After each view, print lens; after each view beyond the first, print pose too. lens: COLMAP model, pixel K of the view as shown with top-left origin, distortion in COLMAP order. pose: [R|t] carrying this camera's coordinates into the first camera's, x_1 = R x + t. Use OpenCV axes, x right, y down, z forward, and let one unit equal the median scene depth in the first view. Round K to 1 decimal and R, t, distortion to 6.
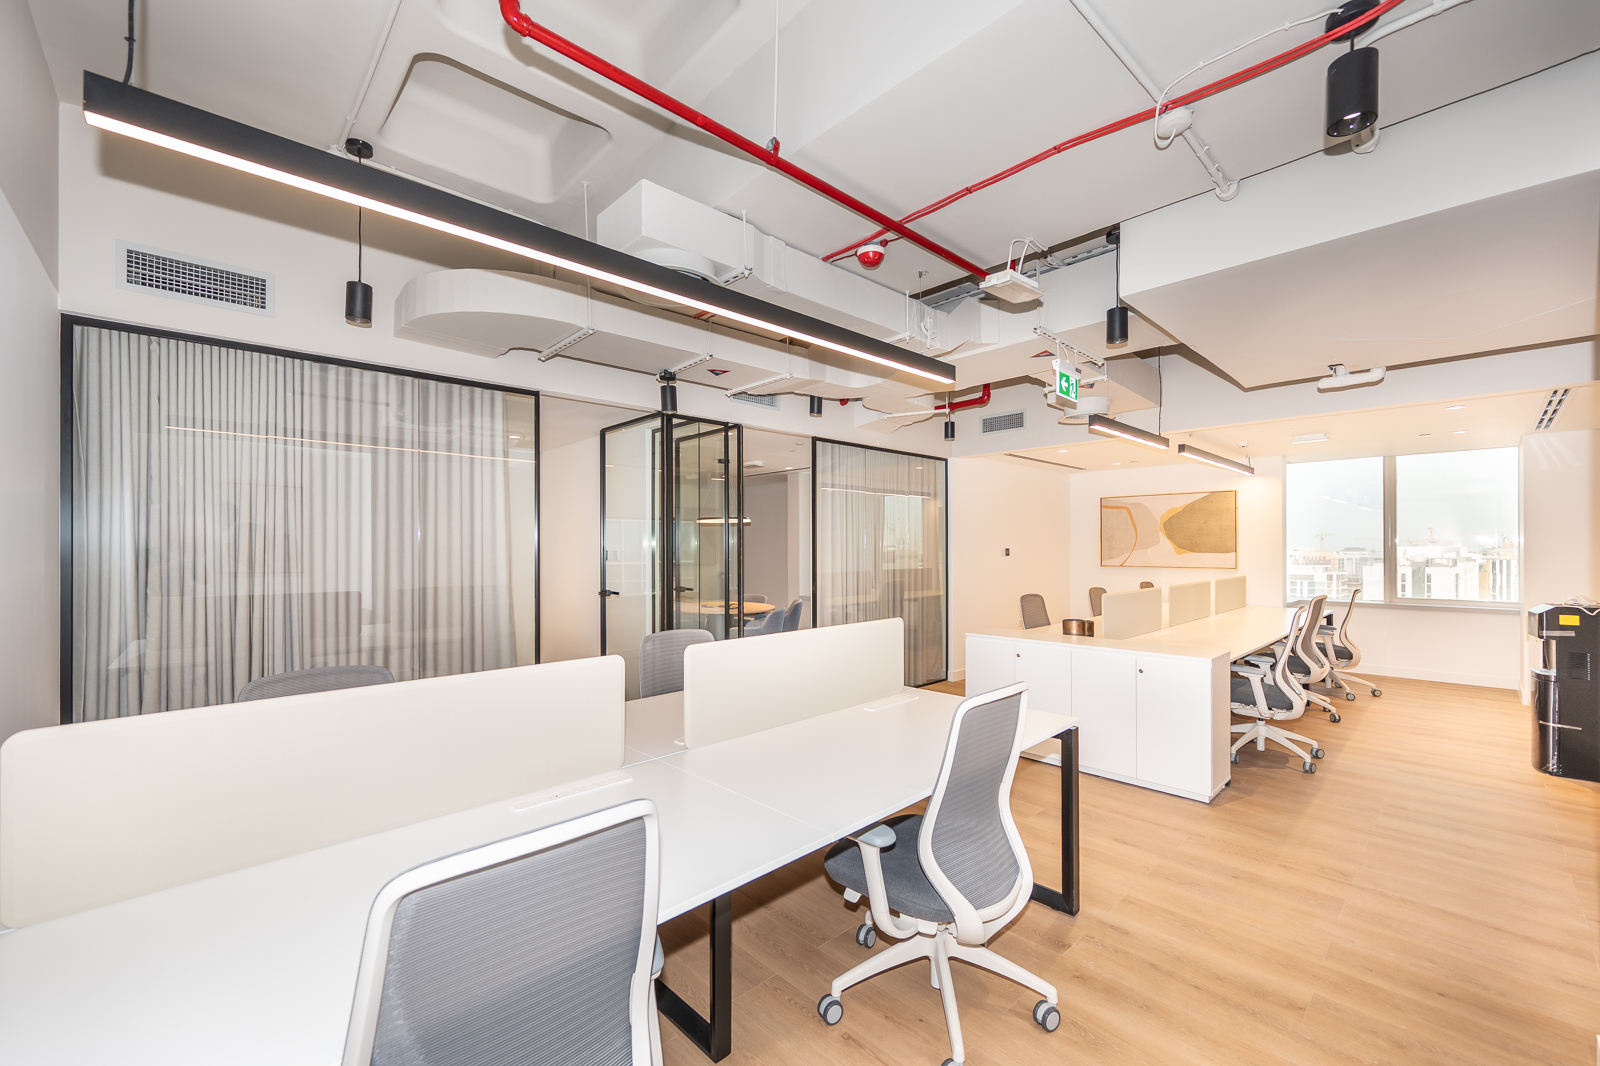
lens RADIAL K [[642.7, 0, 800.2], [0, 642.7, 541.5], [0, 0, 1]] dist [0.004903, 0.000231]
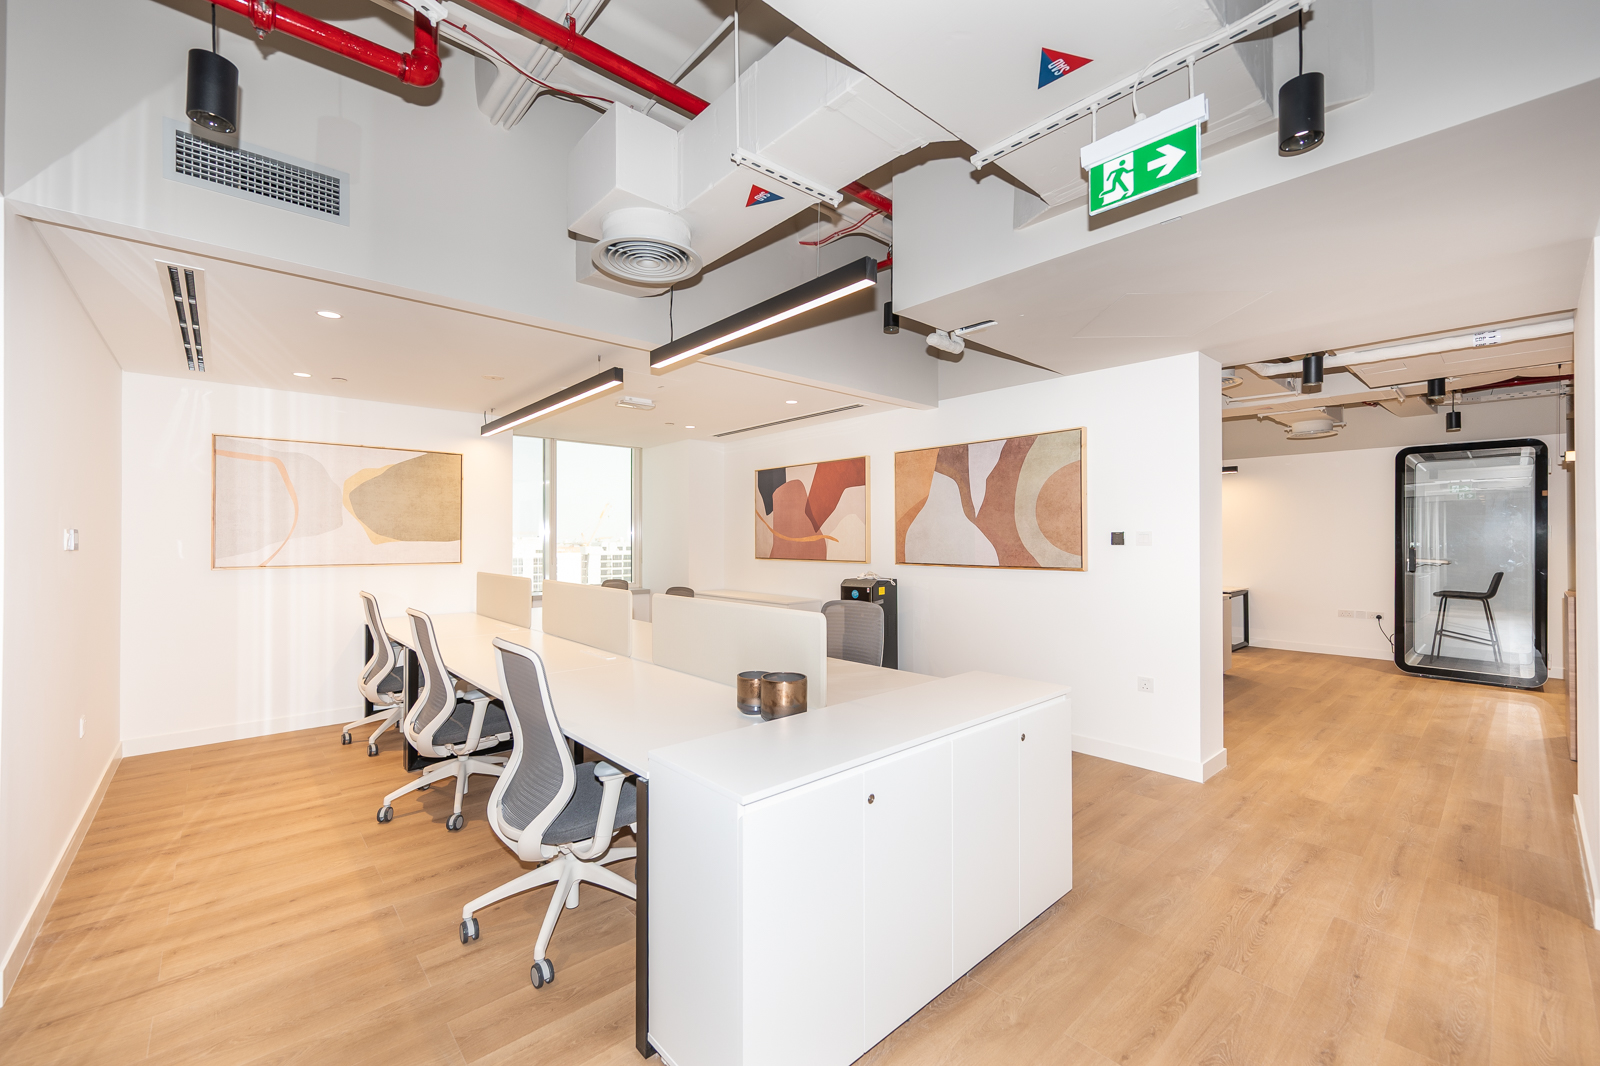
lens RADIAL K [[642.7, 0, 799.8], [0, 642.7, 538.7], [0, 0, 1]] dist [0.004903, 0.000231]
pose [[0.027992, 0.000561, 0.999608, -0.025748], [-0.007798, 0.999970, -0.000343, 0.011650], [-0.999578, -0.007785, 0.027995, 0.579991]]
